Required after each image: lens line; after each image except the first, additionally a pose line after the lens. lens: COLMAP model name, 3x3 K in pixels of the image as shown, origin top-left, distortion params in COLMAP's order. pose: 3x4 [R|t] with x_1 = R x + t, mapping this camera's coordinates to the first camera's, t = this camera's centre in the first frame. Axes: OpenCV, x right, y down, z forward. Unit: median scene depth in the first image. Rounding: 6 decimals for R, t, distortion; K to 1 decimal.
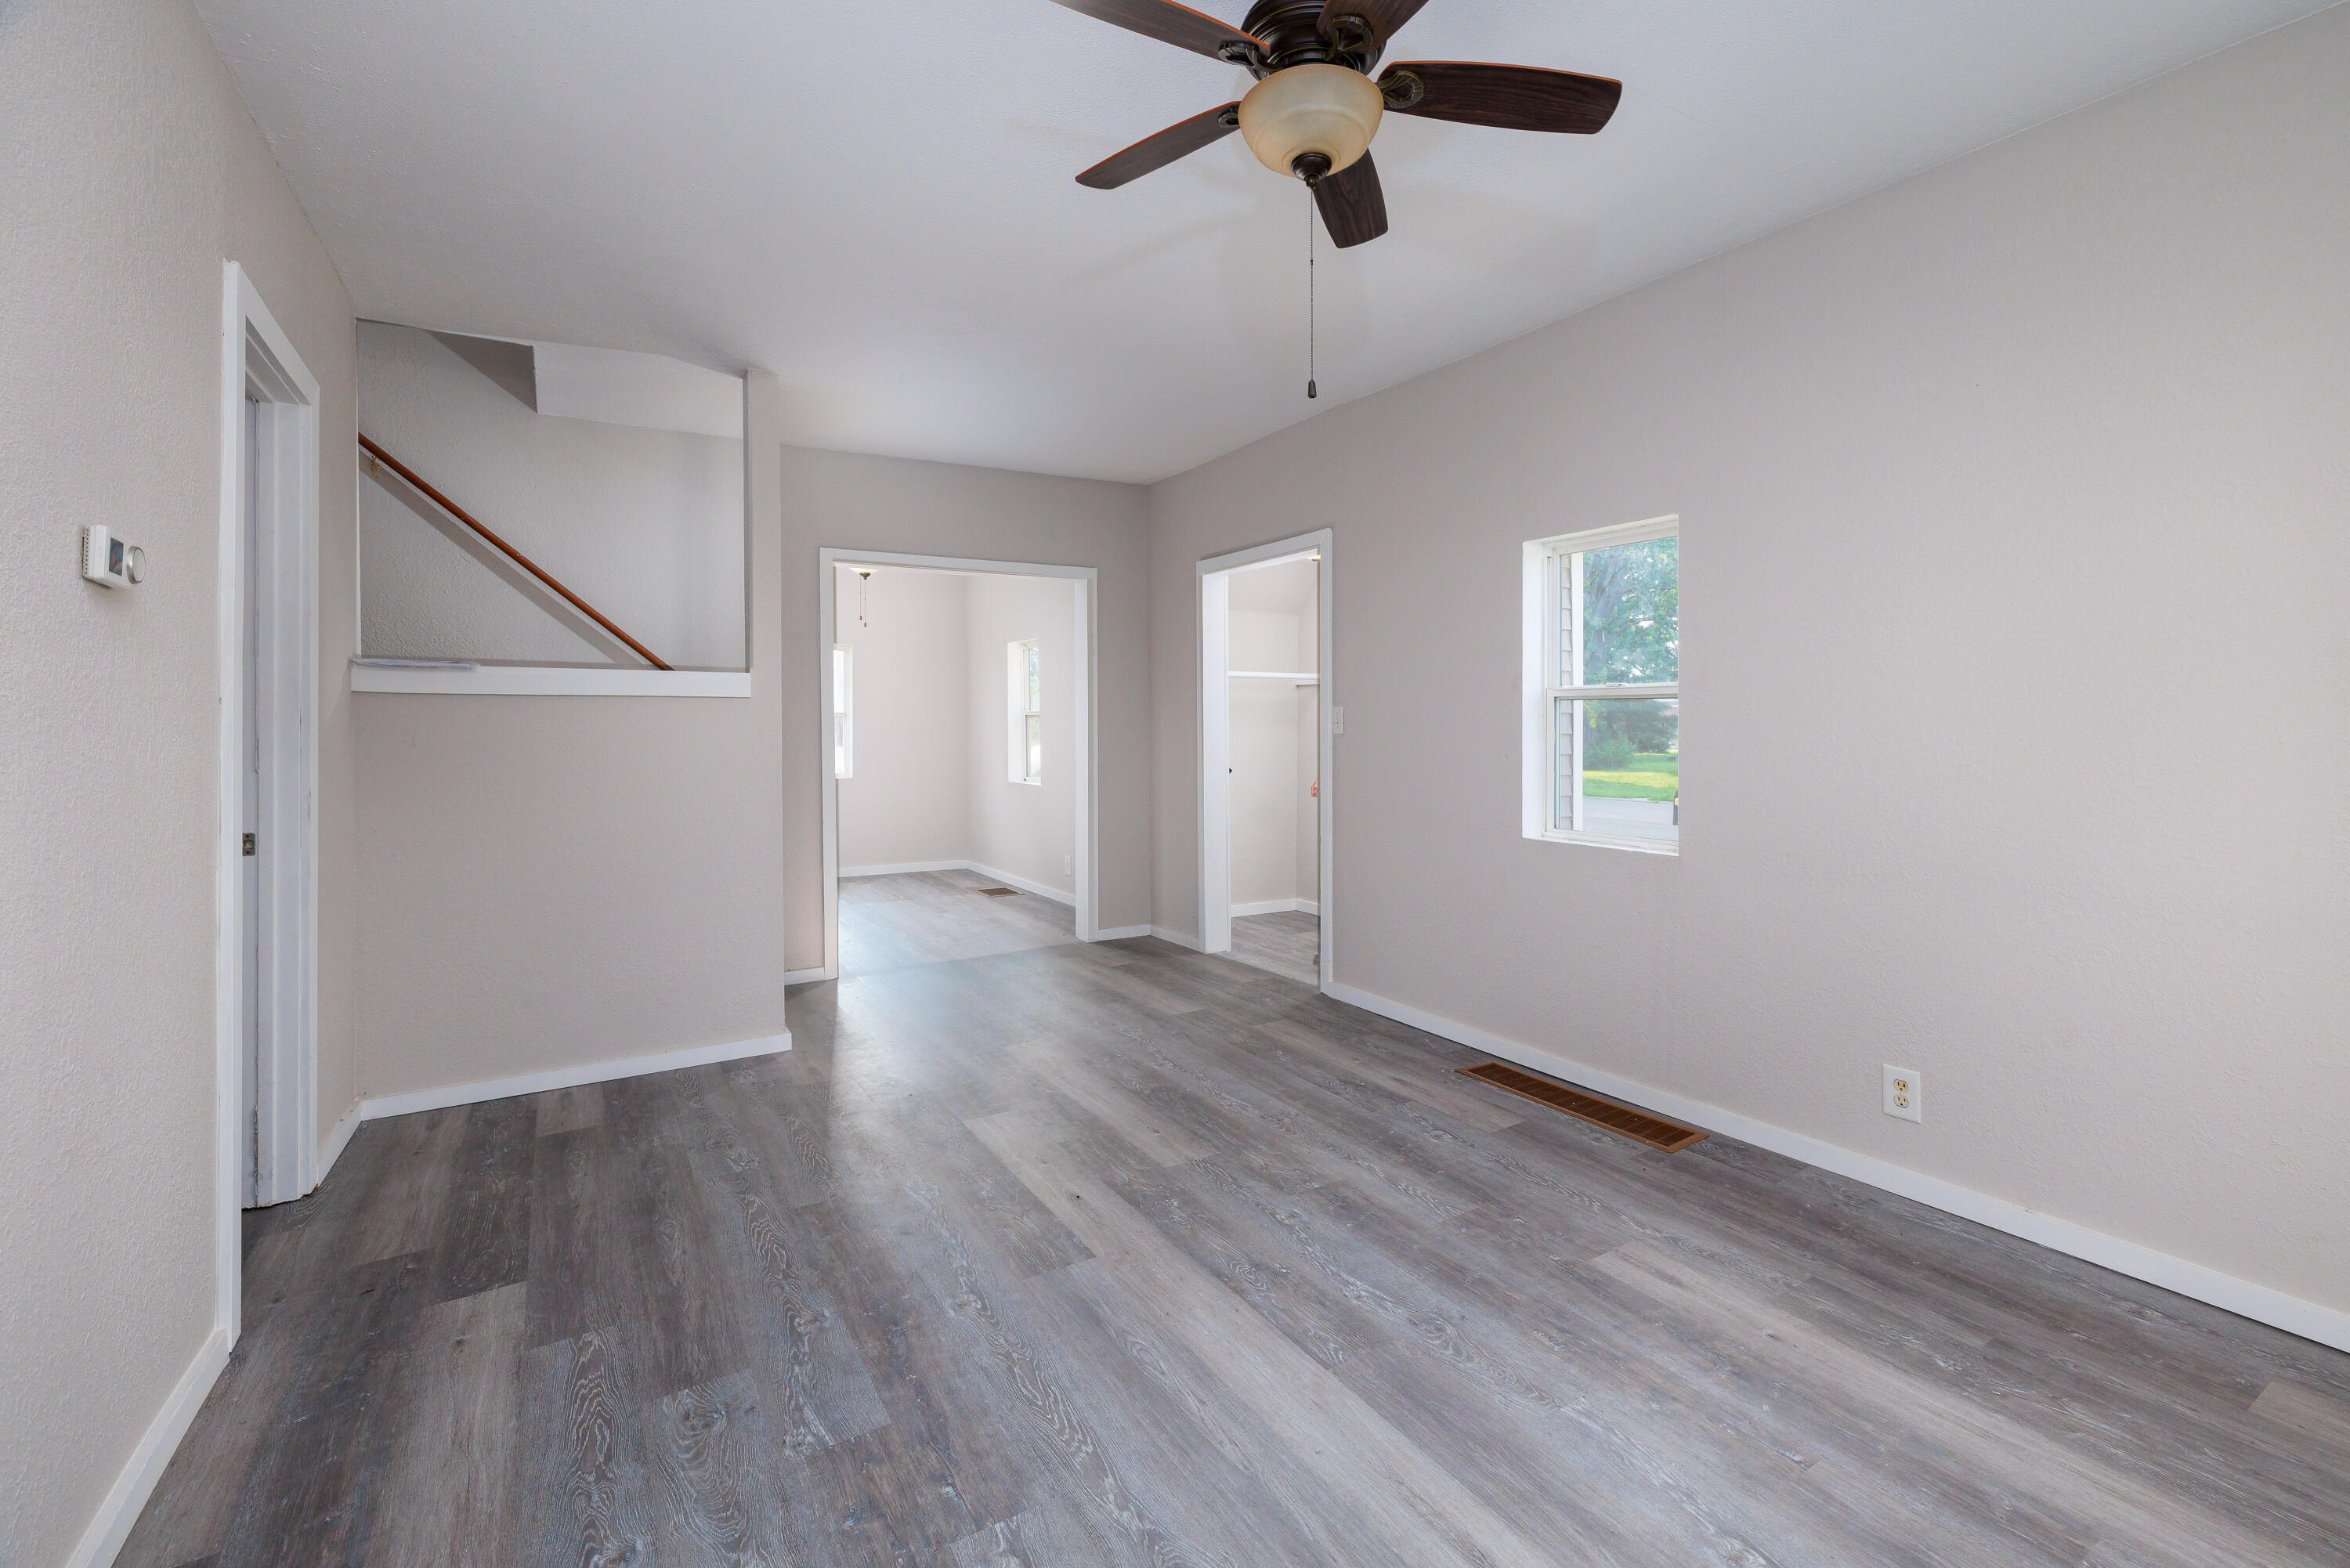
lens RADIAL K [[1064.6, 0, 1123.8], [0, 1064.6, 709.0], [0, 0, 1]] dist [0.001229, 0.000055]
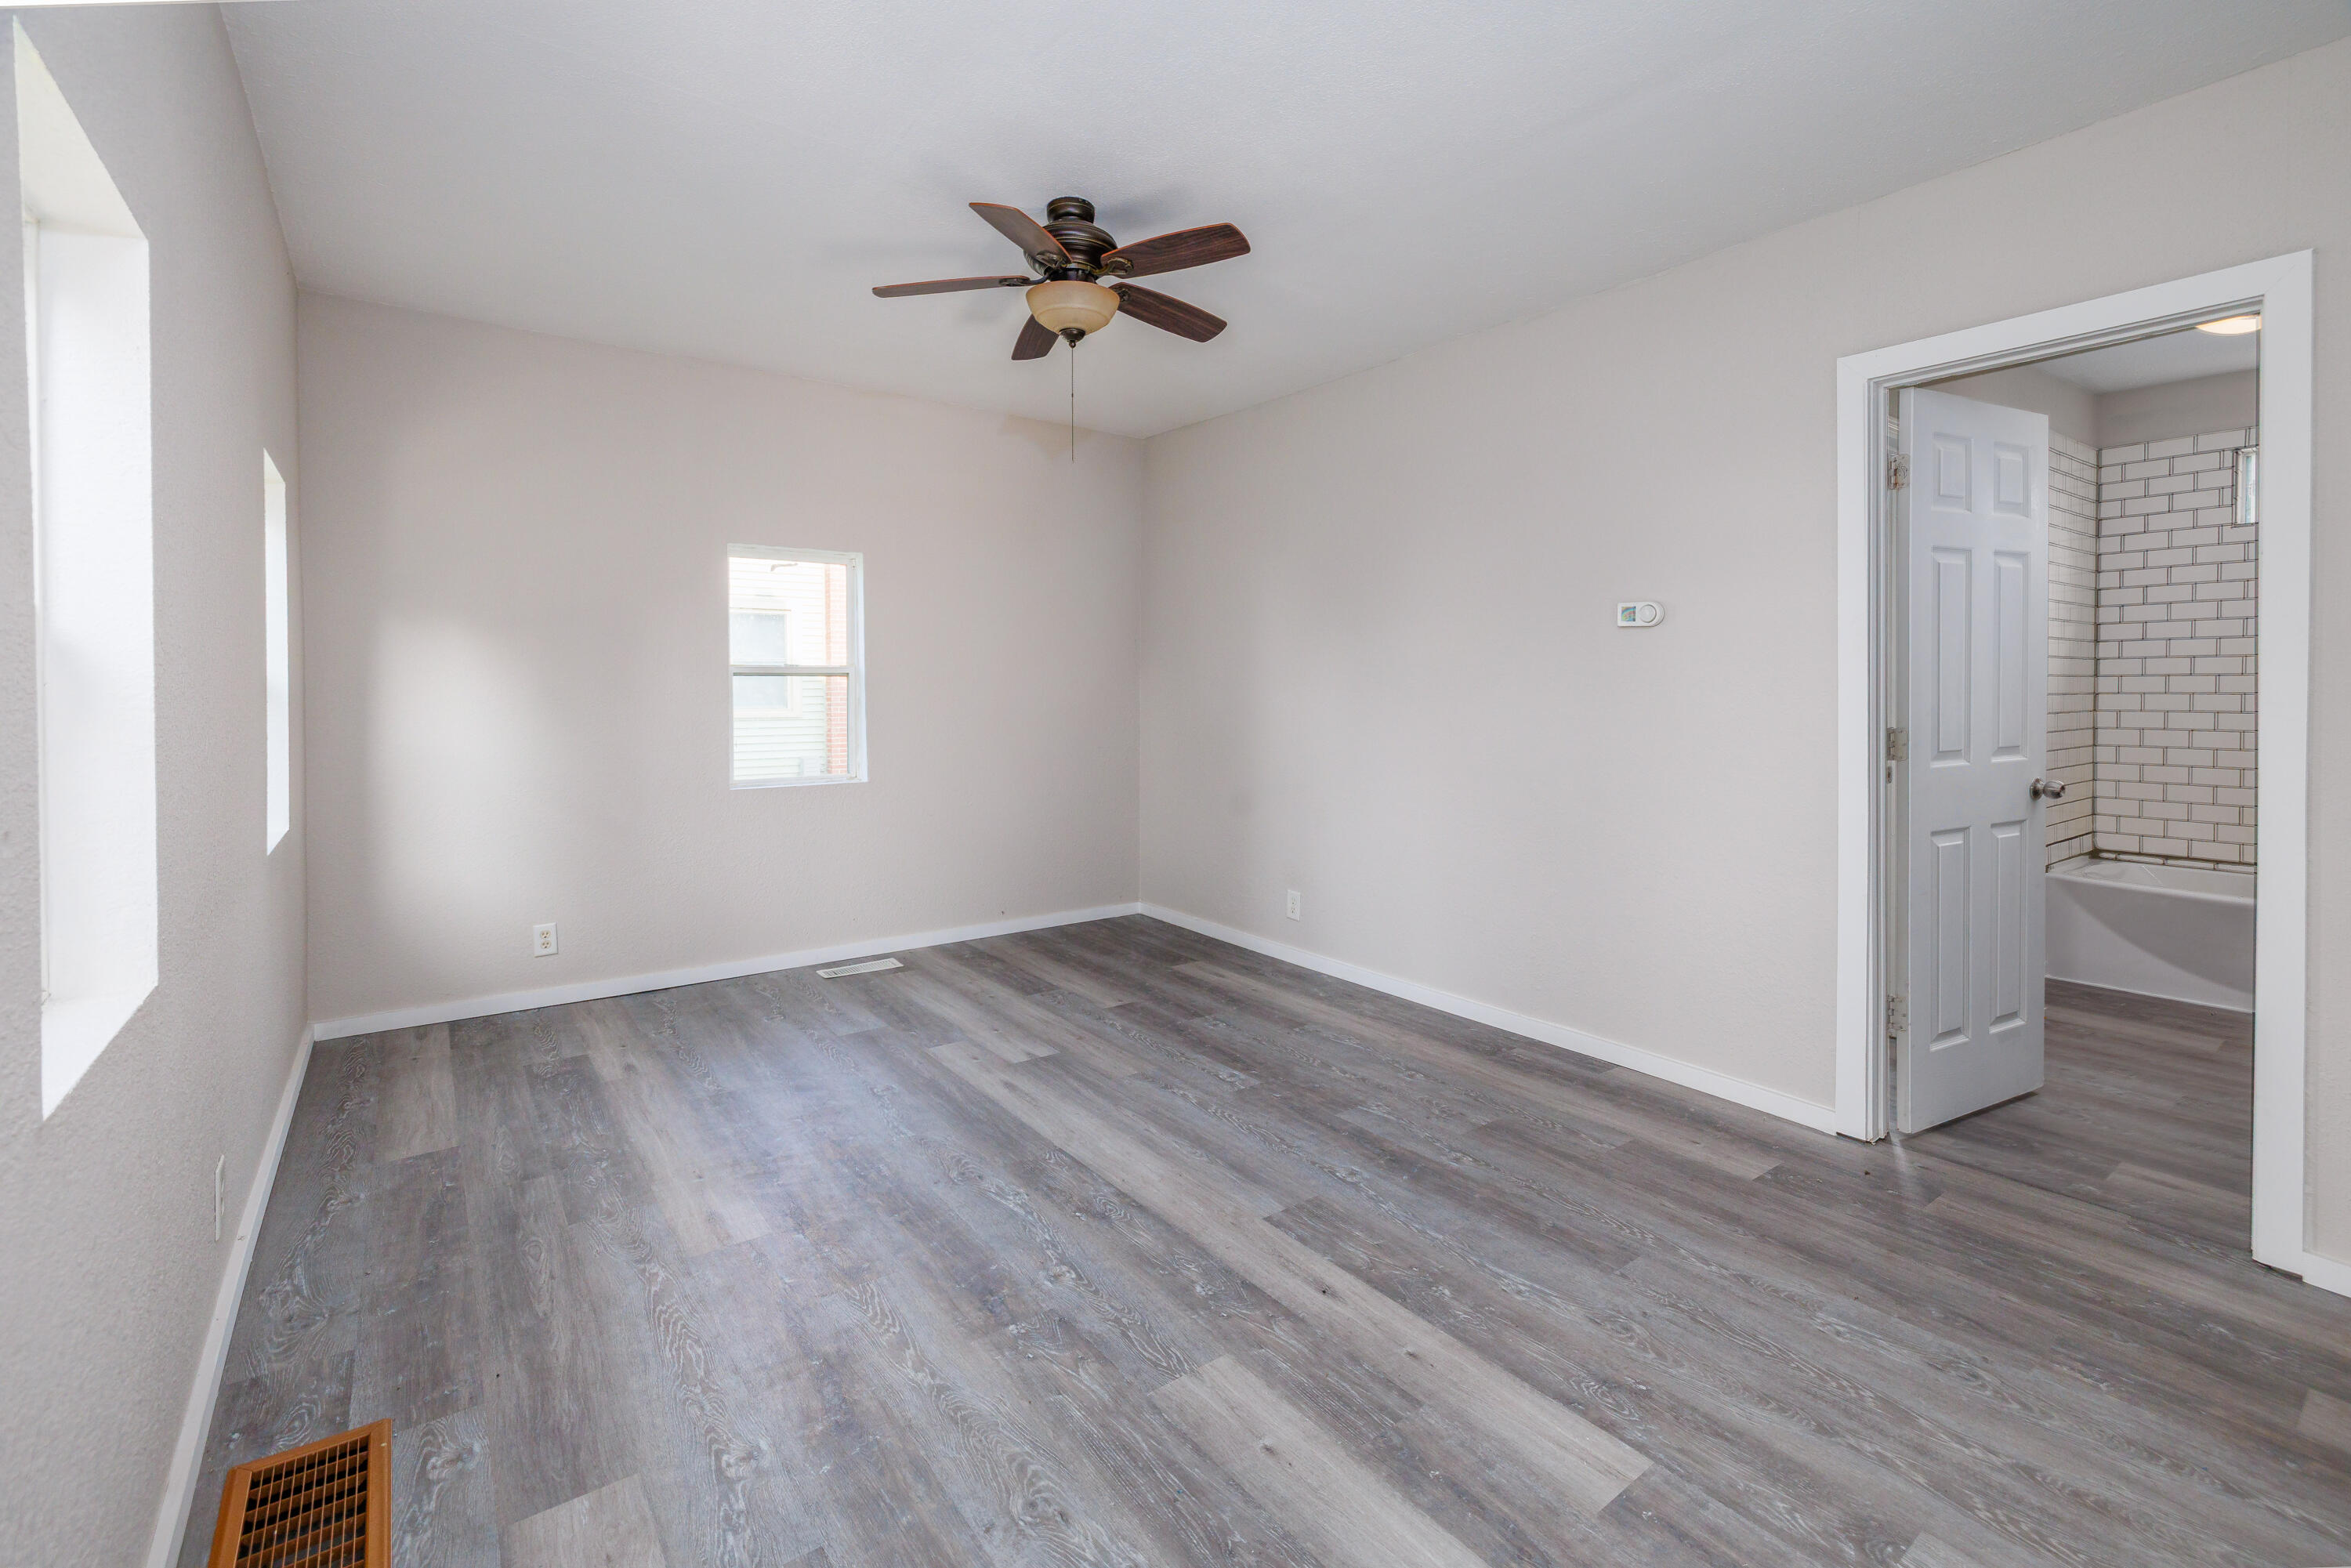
lens RADIAL K [[1065.1, 0, 1124.3], [0, 1065.1, 709.0], [0, 0, 1]] dist [0.001229, 0.000055]
pose [[-0.994902, 0.006249, -0.100657, 0.206470], [0.005761, 0.999970, 0.005135, 0.028639], [0.100686, 0.004529, -0.994908, 2.030381]]
